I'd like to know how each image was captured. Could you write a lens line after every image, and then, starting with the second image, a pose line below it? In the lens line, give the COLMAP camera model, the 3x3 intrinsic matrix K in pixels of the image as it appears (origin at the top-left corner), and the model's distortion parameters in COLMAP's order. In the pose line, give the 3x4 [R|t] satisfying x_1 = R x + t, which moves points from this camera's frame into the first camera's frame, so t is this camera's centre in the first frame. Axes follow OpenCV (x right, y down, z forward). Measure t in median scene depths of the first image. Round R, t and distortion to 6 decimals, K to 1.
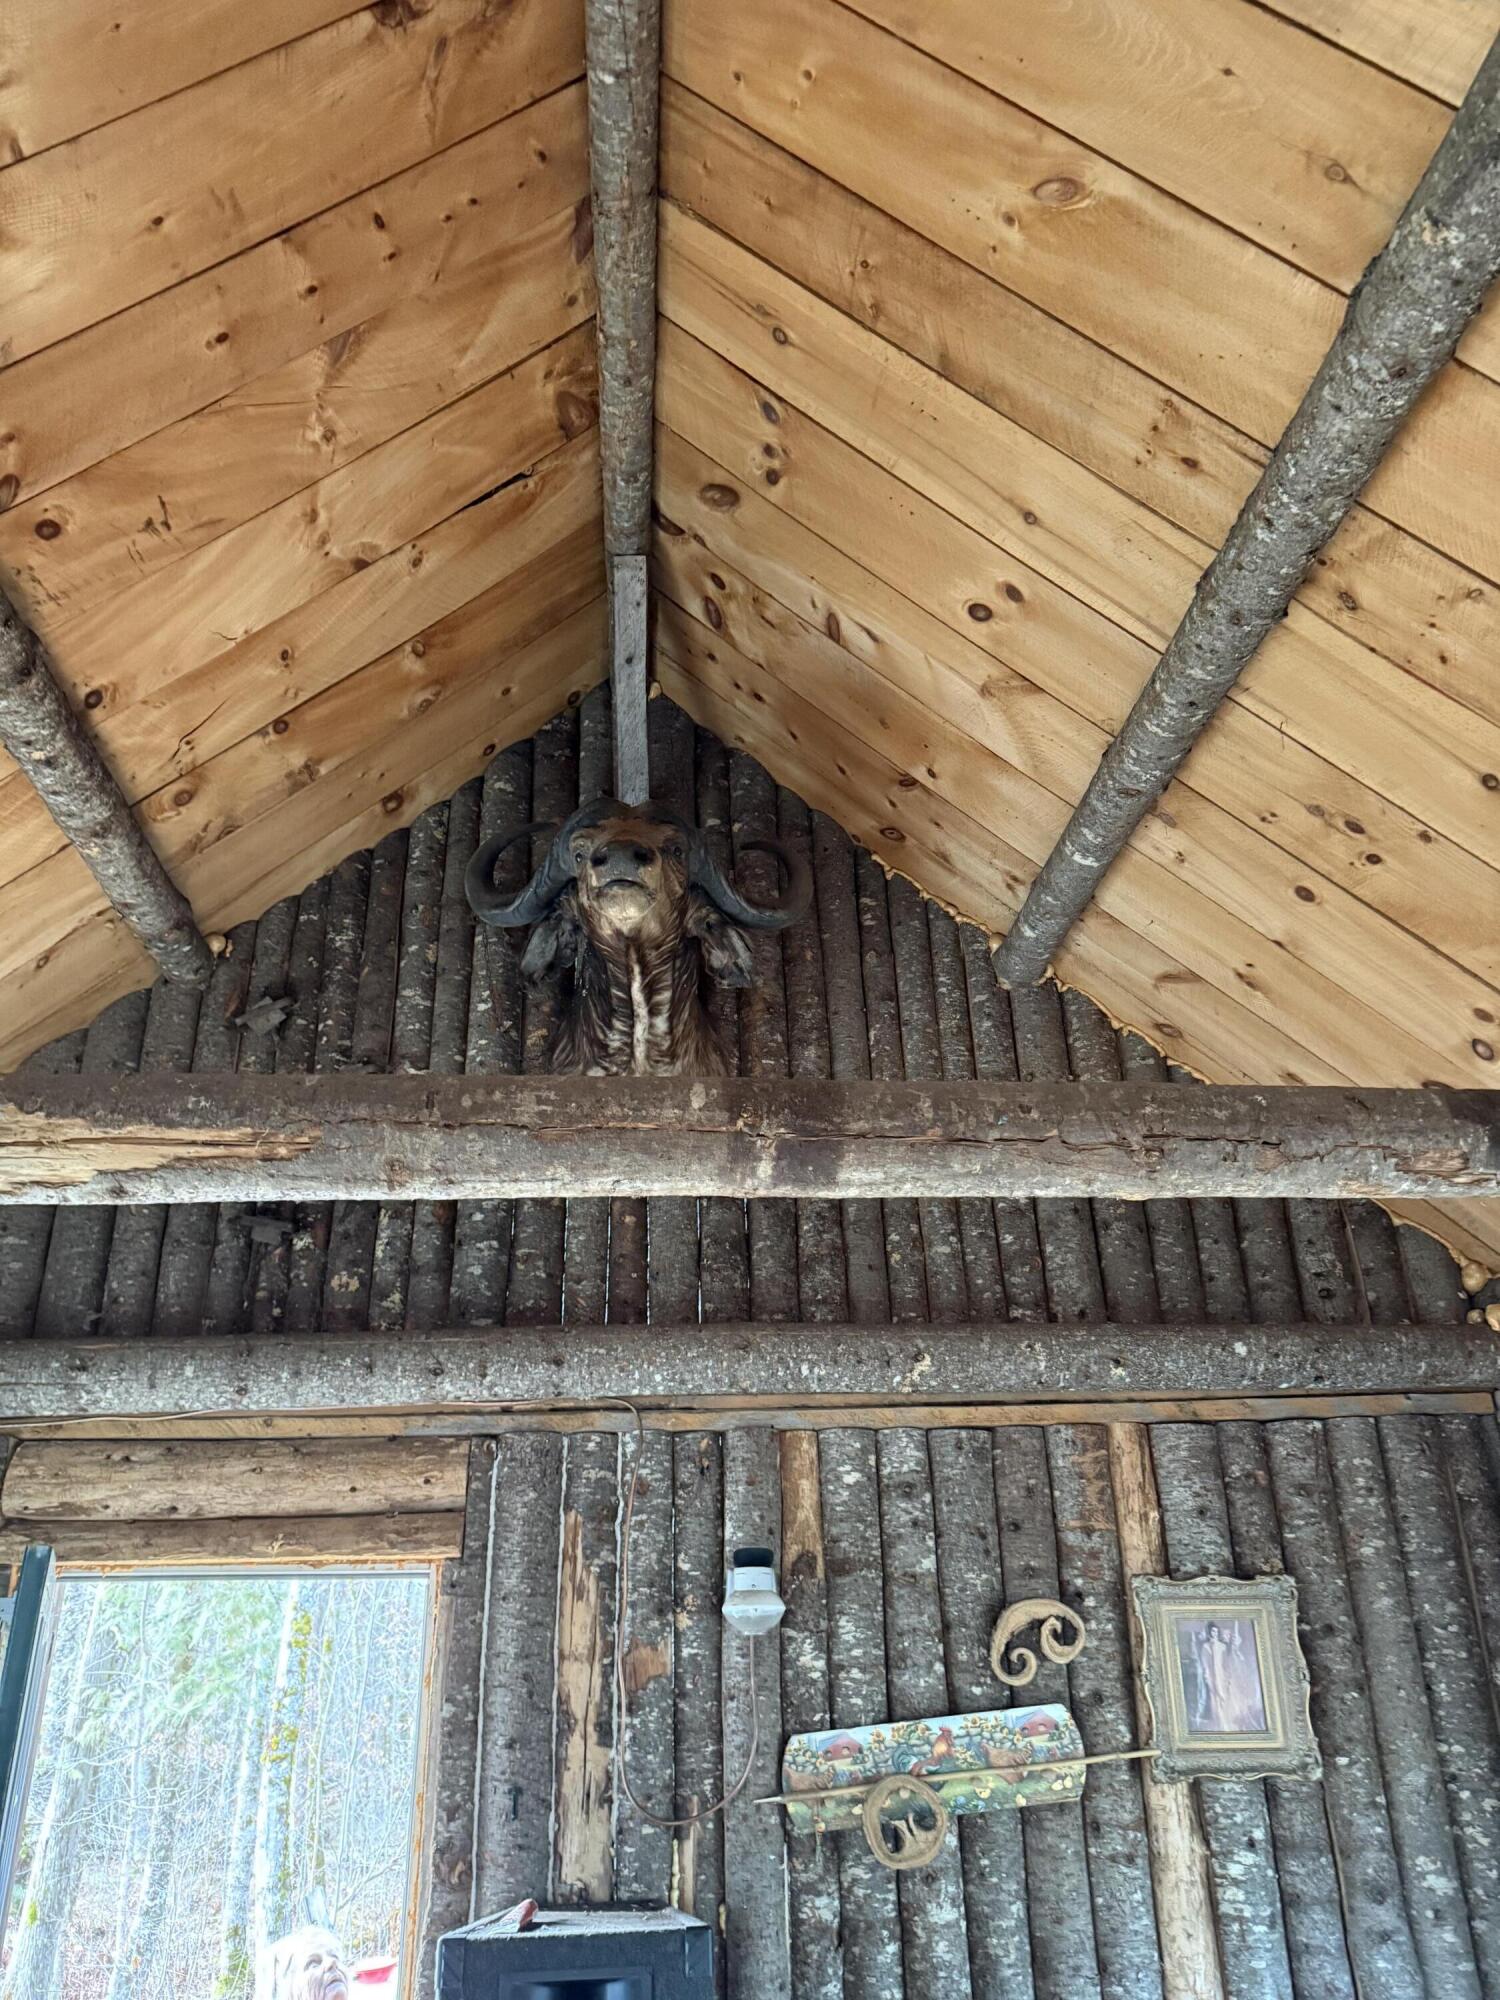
lens RADIAL K [[1454.8, 0, 750.0], [0, 1454.8, 1000.0], [0, 0, 1]] dist [-0.000102, 0.000060]
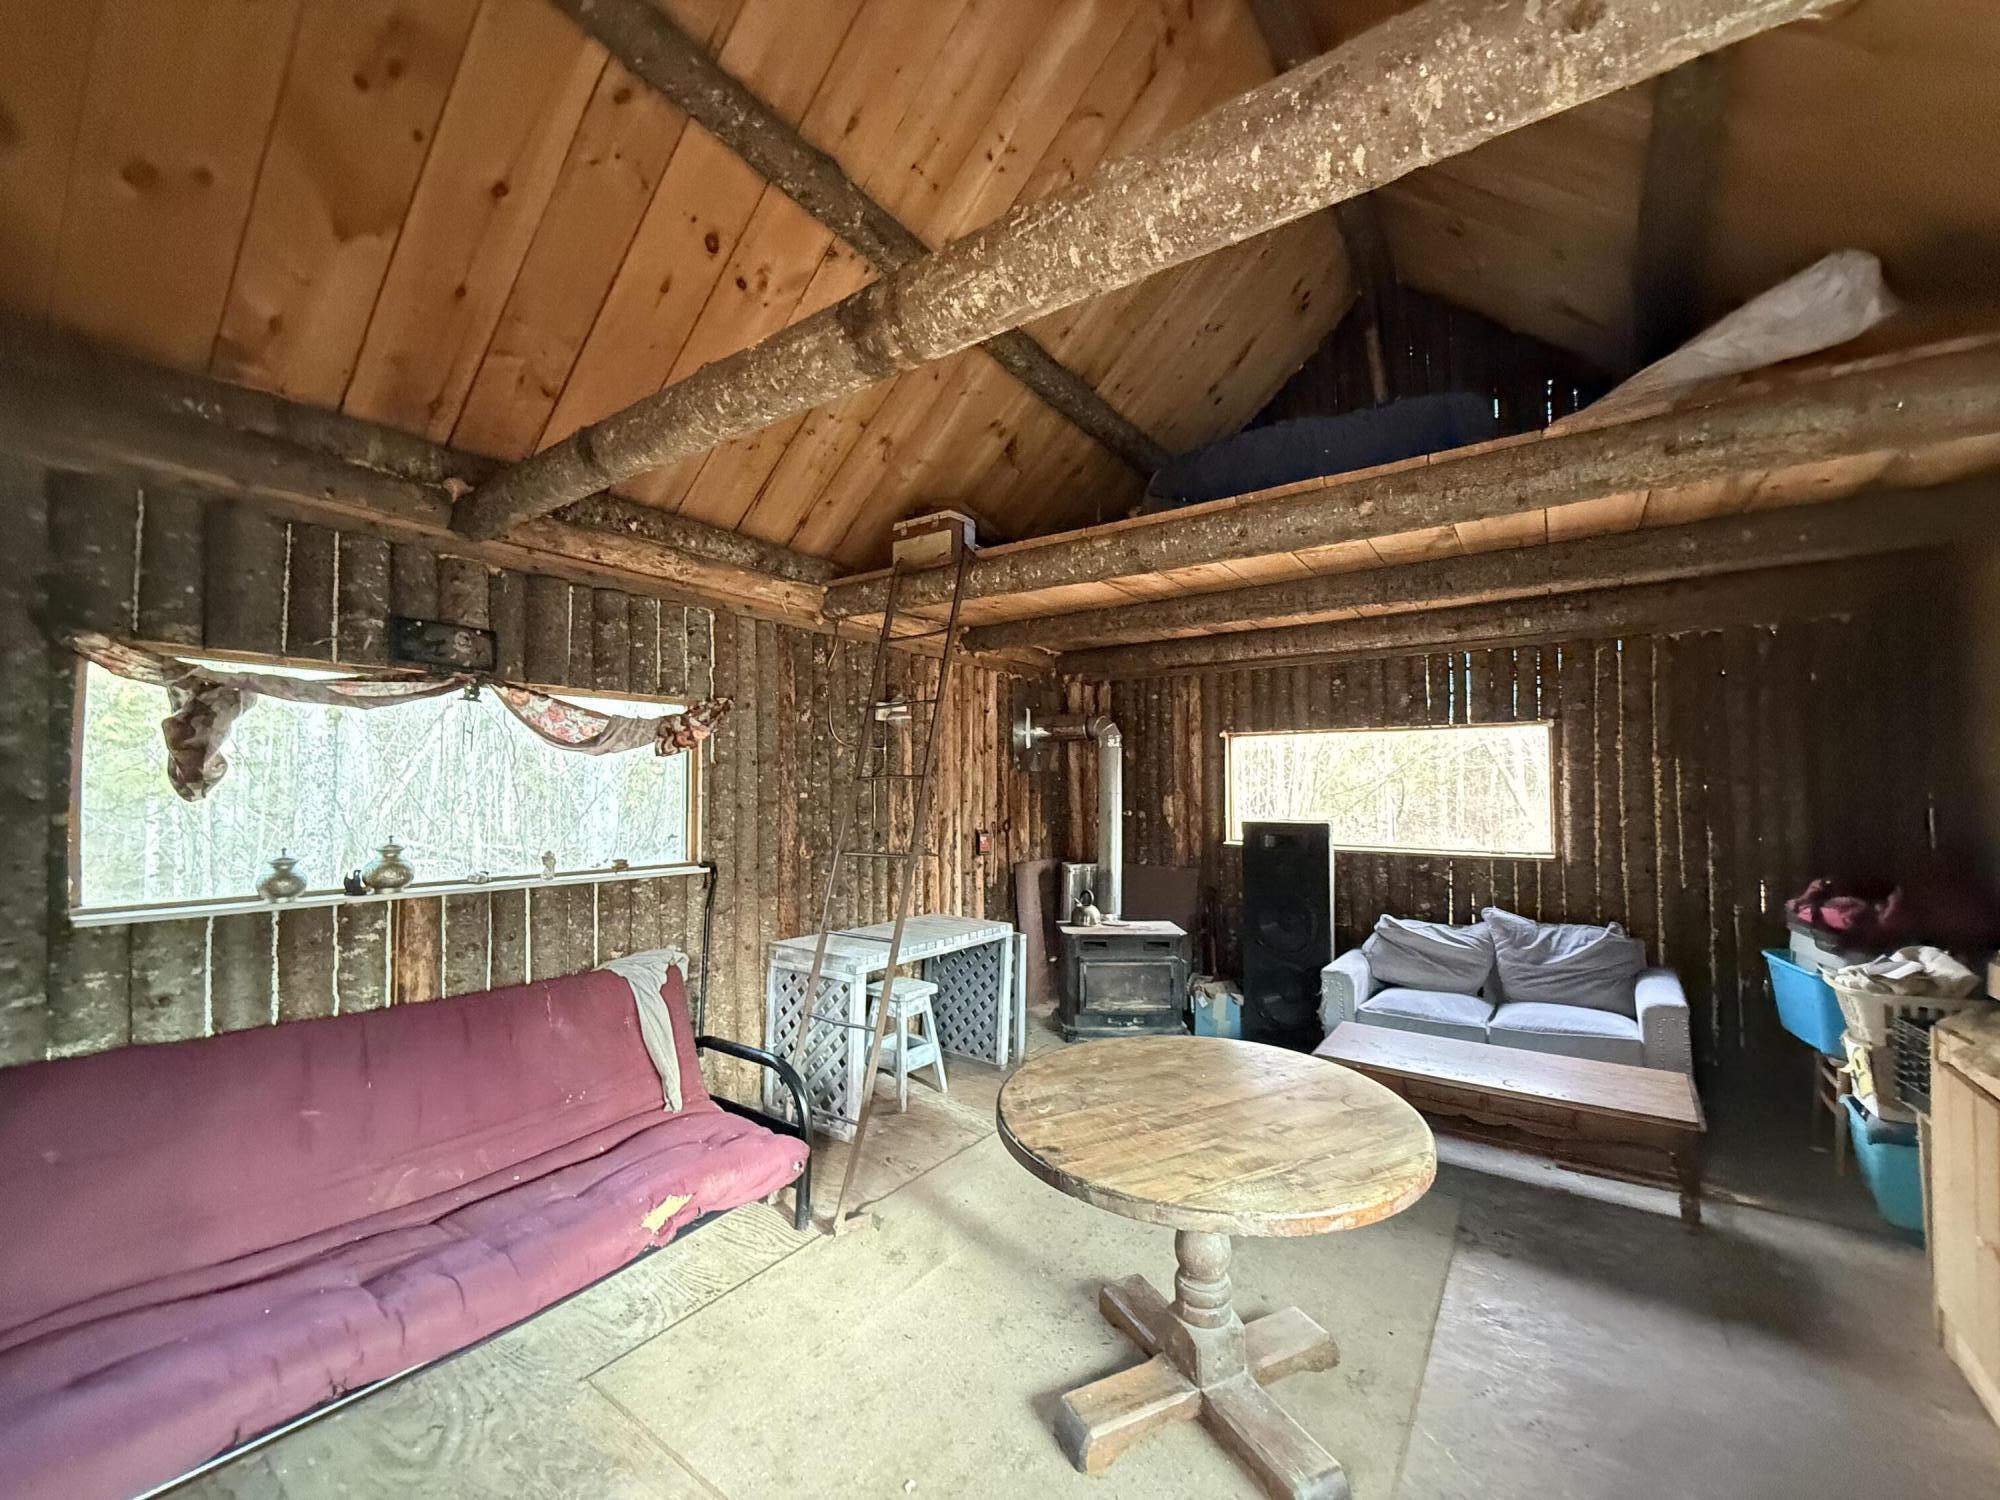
lens RADIAL K [[791.3, 0, 1007.9], [0, 791.3, 751.4], [0, 0, 1]] dist [-0.001813, 0.000178]
pose [[-0.768920, 0.046055, 0.637684, -0.346548], [-0.256702, 0.891238, -0.373898, 0.469227], [-0.585548, -0.451192, -0.673468, 0.821863]]
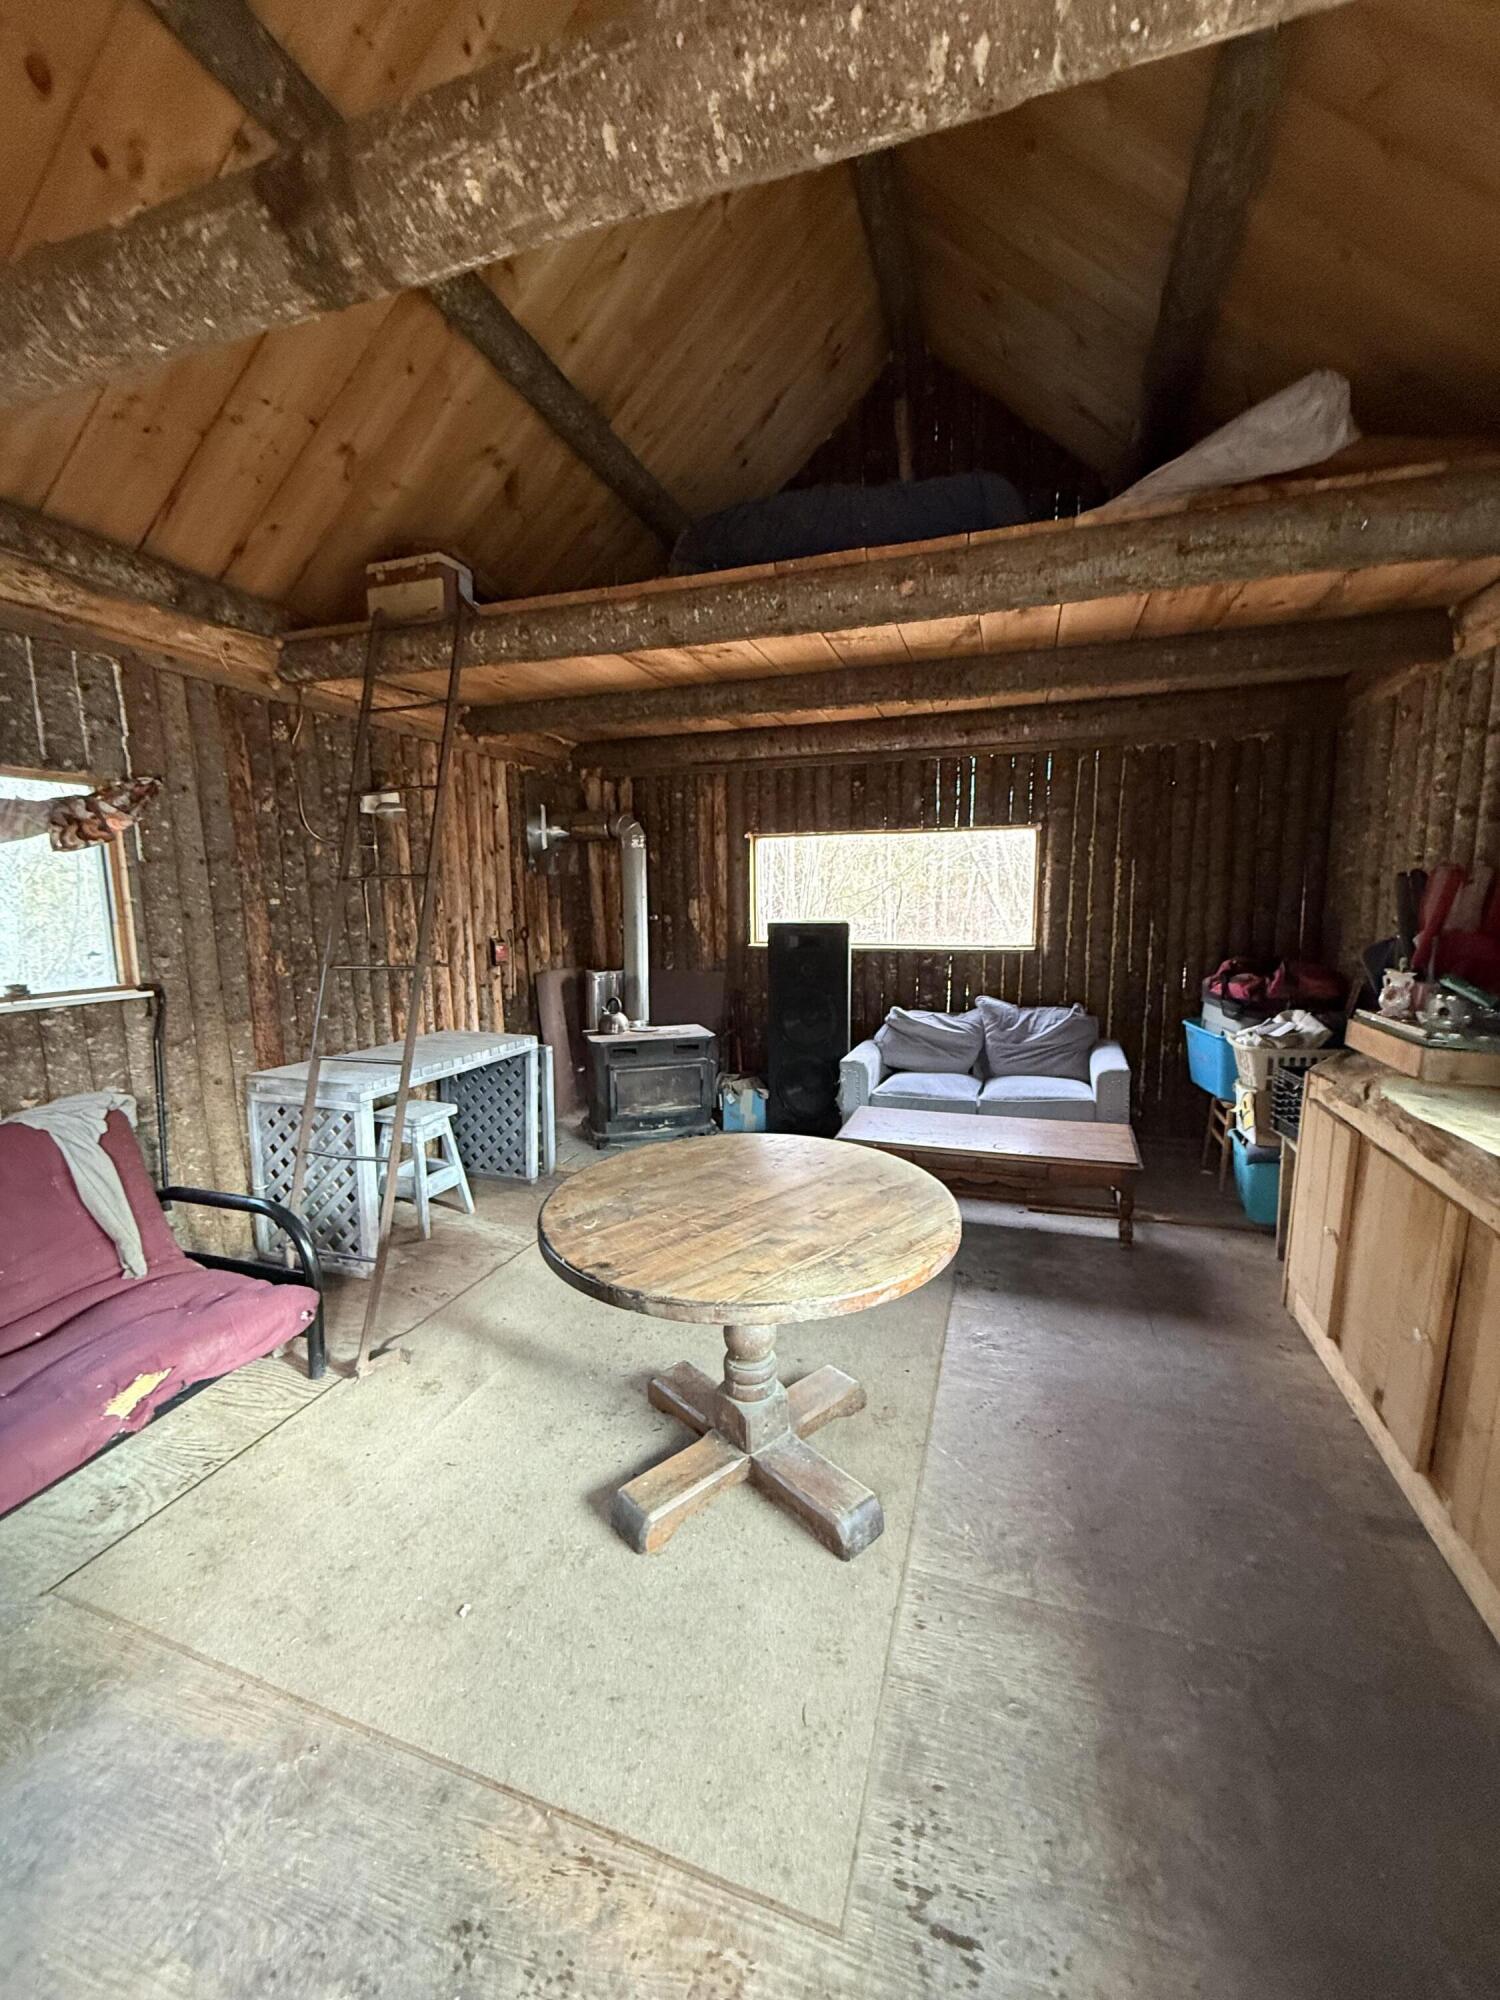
lens RADIAL K [[791.3, 0, 751.0], [0, 791.3, 993.4], [0, 0, 1]] dist [-0.001813, 0.000178]
pose [[-0.917129, -0.022324, 0.397966, -0.300273], [-0.142926, 0.950453, -0.276062, 0.462043], [-0.372085, -0.310065, -0.874879, 0.784103]]
